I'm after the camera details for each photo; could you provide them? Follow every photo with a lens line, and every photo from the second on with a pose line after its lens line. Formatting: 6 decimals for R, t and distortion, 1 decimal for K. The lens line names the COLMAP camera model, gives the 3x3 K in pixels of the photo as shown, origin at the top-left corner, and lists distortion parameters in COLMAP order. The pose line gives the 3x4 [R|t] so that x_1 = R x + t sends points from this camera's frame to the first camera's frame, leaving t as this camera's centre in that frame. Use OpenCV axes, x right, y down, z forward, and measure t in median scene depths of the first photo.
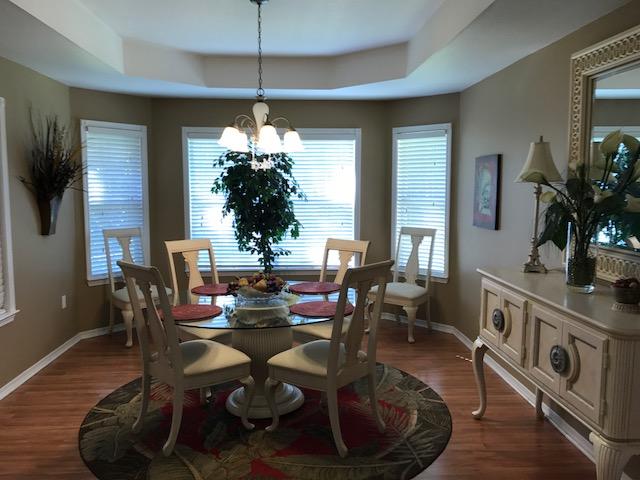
lens RADIAL K [[529.4, 0, 318.5], [0, 529.4, 234.1], [0, 0, 1]] dist [0.024285, -0.044713]
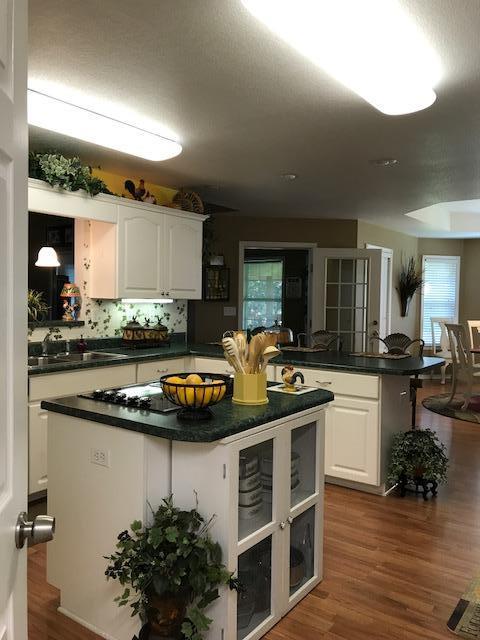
lens RADIAL K [[529.4, 0, 238.0], [0, 529.4, 321.4], [0, 0, 1]] dist [0.024285, -0.044713]
pose [[0.768127, 0.035673, -0.639304, 0.252214], [-0.069790, 0.997163, -0.028212, 0.112263], [0.636483, 0.066288, 0.768437, -0.841631]]
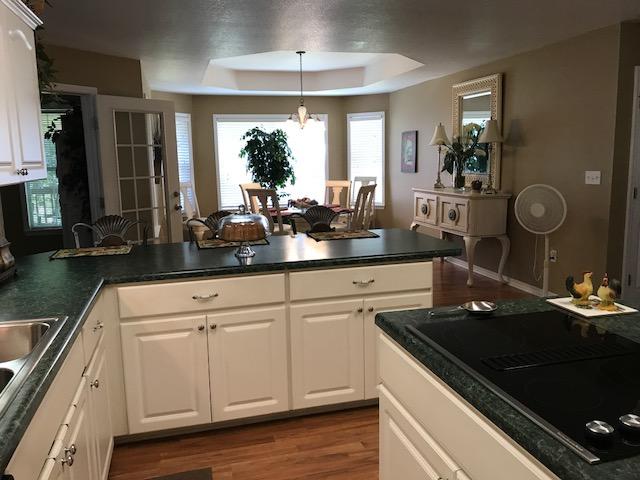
lens RADIAL K [[529.4, 0, 317.0], [0, 529.4, 243.3], [0, 0, 1]] dist [0.024285, -0.044713]
pose [[0.978777, -0.056021, 0.197122, -0.353196], [0.042304, 0.996425, 0.073127, 0.082484], [-0.200514, -0.063236, 0.977648, -0.698295]]
